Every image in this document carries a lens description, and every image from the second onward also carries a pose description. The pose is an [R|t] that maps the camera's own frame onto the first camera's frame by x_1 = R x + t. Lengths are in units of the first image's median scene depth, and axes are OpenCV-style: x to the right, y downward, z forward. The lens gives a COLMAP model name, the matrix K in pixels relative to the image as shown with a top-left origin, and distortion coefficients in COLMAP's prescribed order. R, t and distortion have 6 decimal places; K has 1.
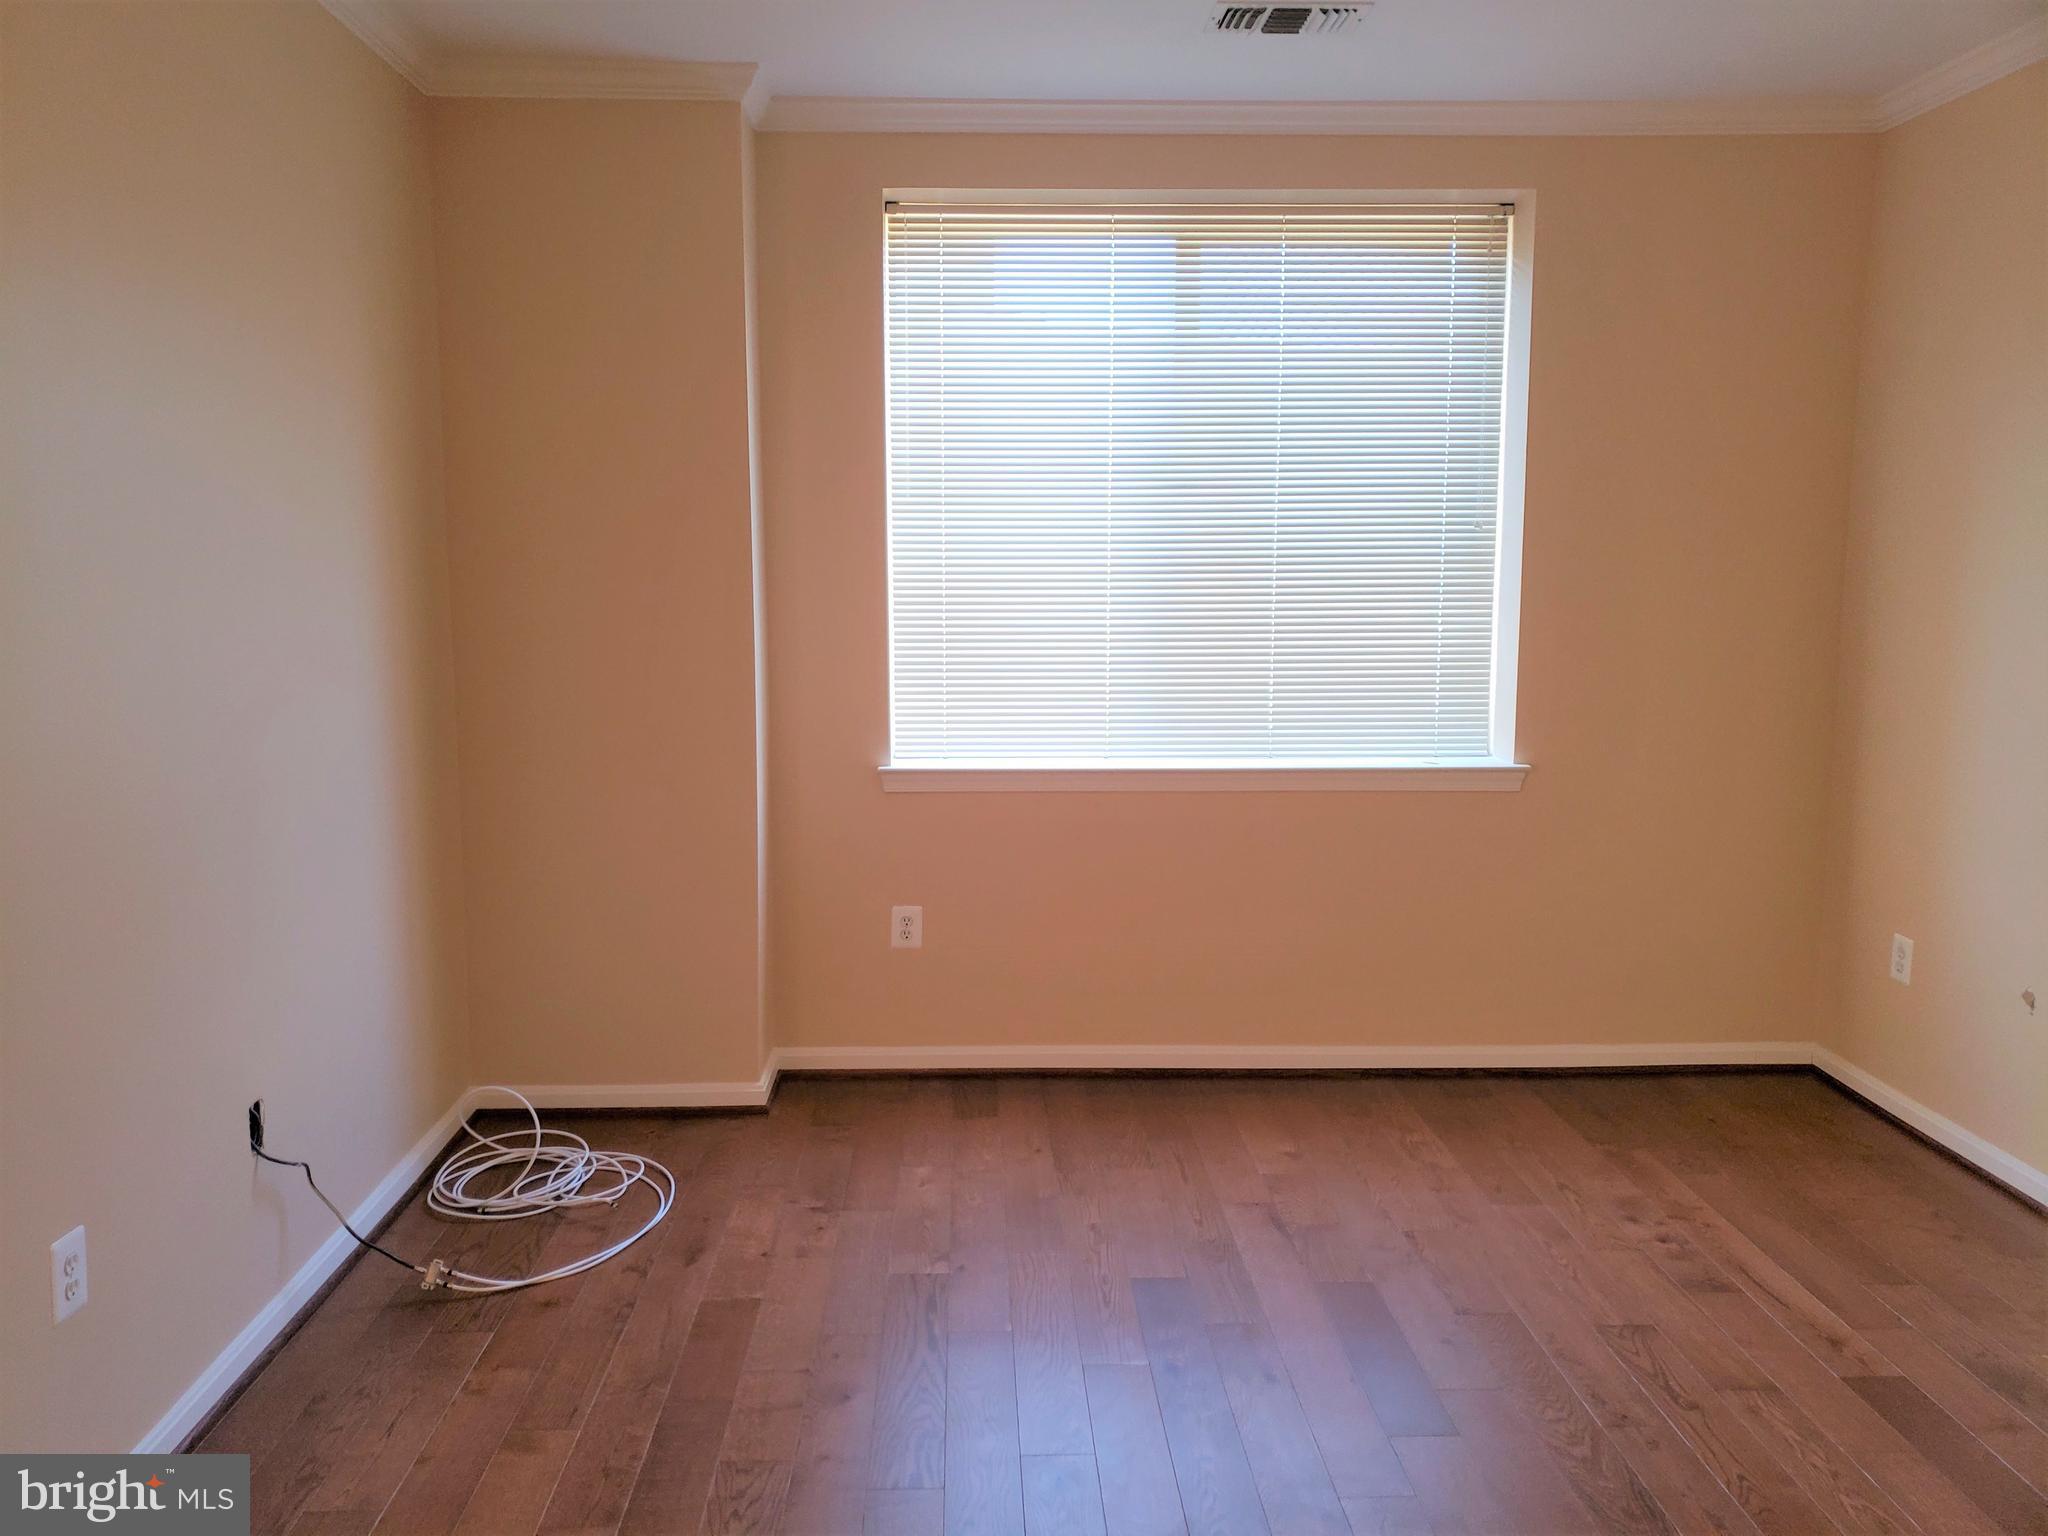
lens RADIAL K [[1662.2, 0, 1024.0], [0, 1662.2, 768.0], [0, 0, 1]] dist [0.077699, -0.000707]
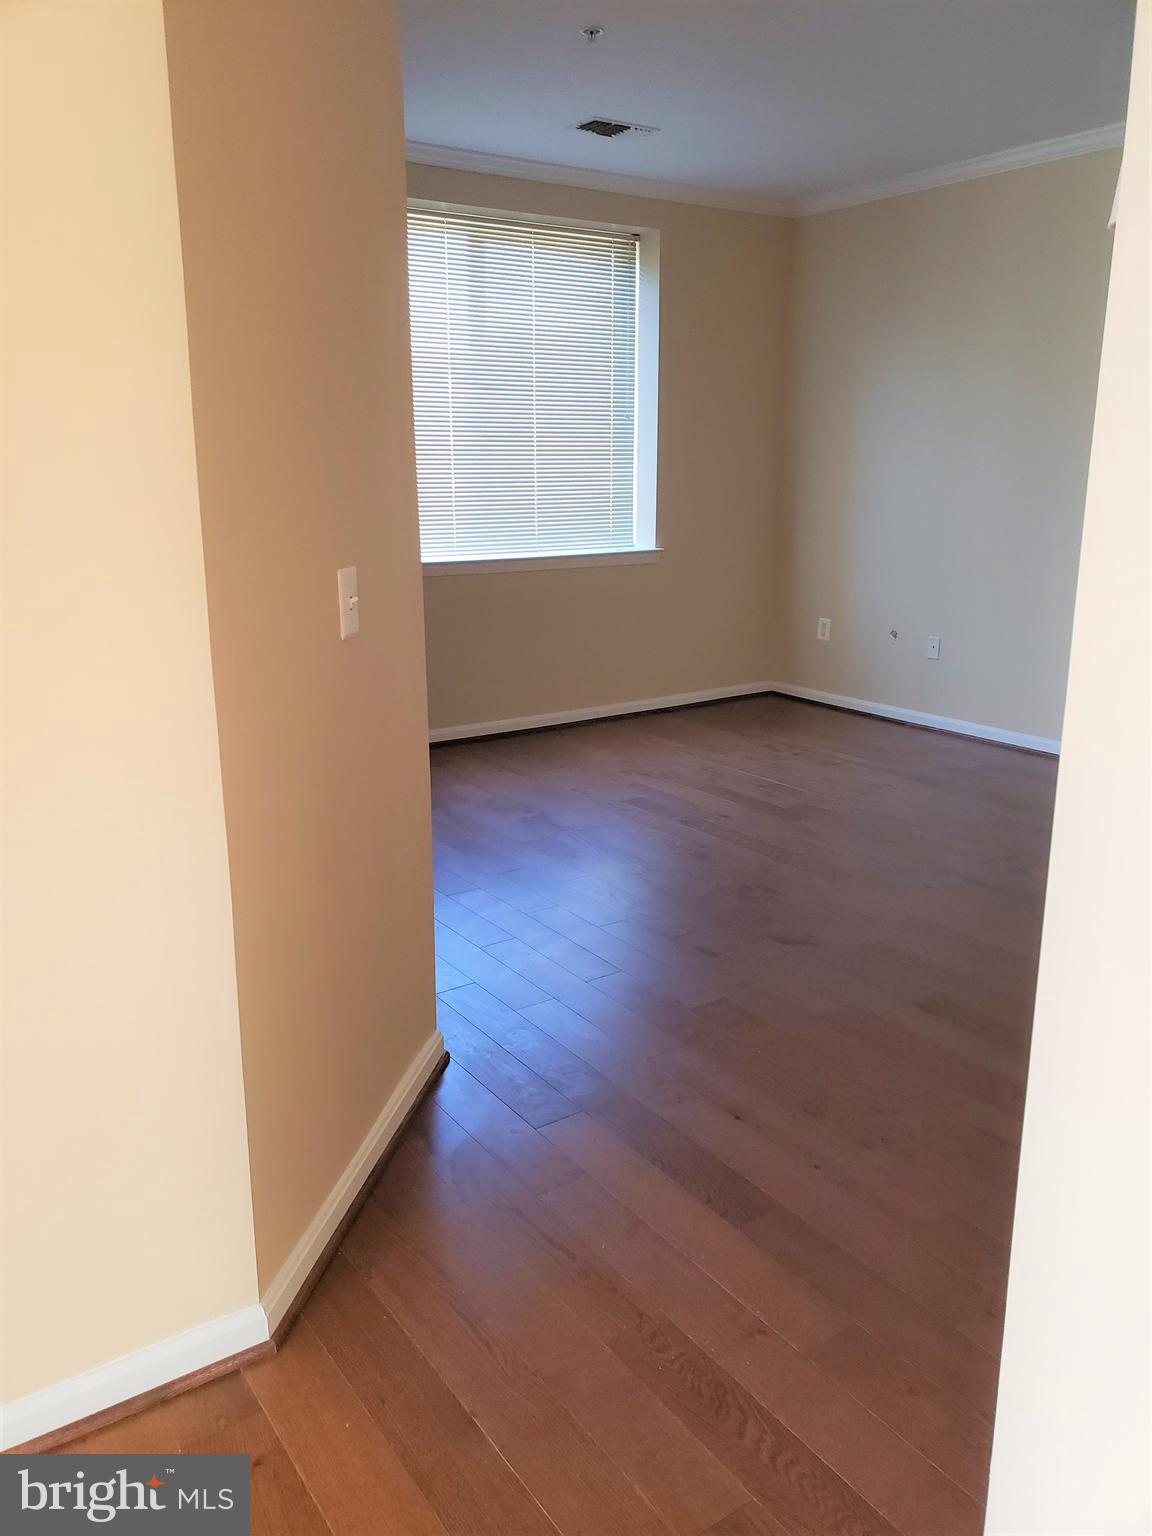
lens RADIAL K [[1231.1, 0, 576.0], [0, 1231.1, 768.0], [0, 0, 1]] dist [0.060868, -0.007423]
pose [[0.842651, -0.133453, 0.521661, -0.547678], [0.071327, 0.987928, 0.137518, 0.046332], [-0.533715, -0.078671, 0.841997, -0.145835]]
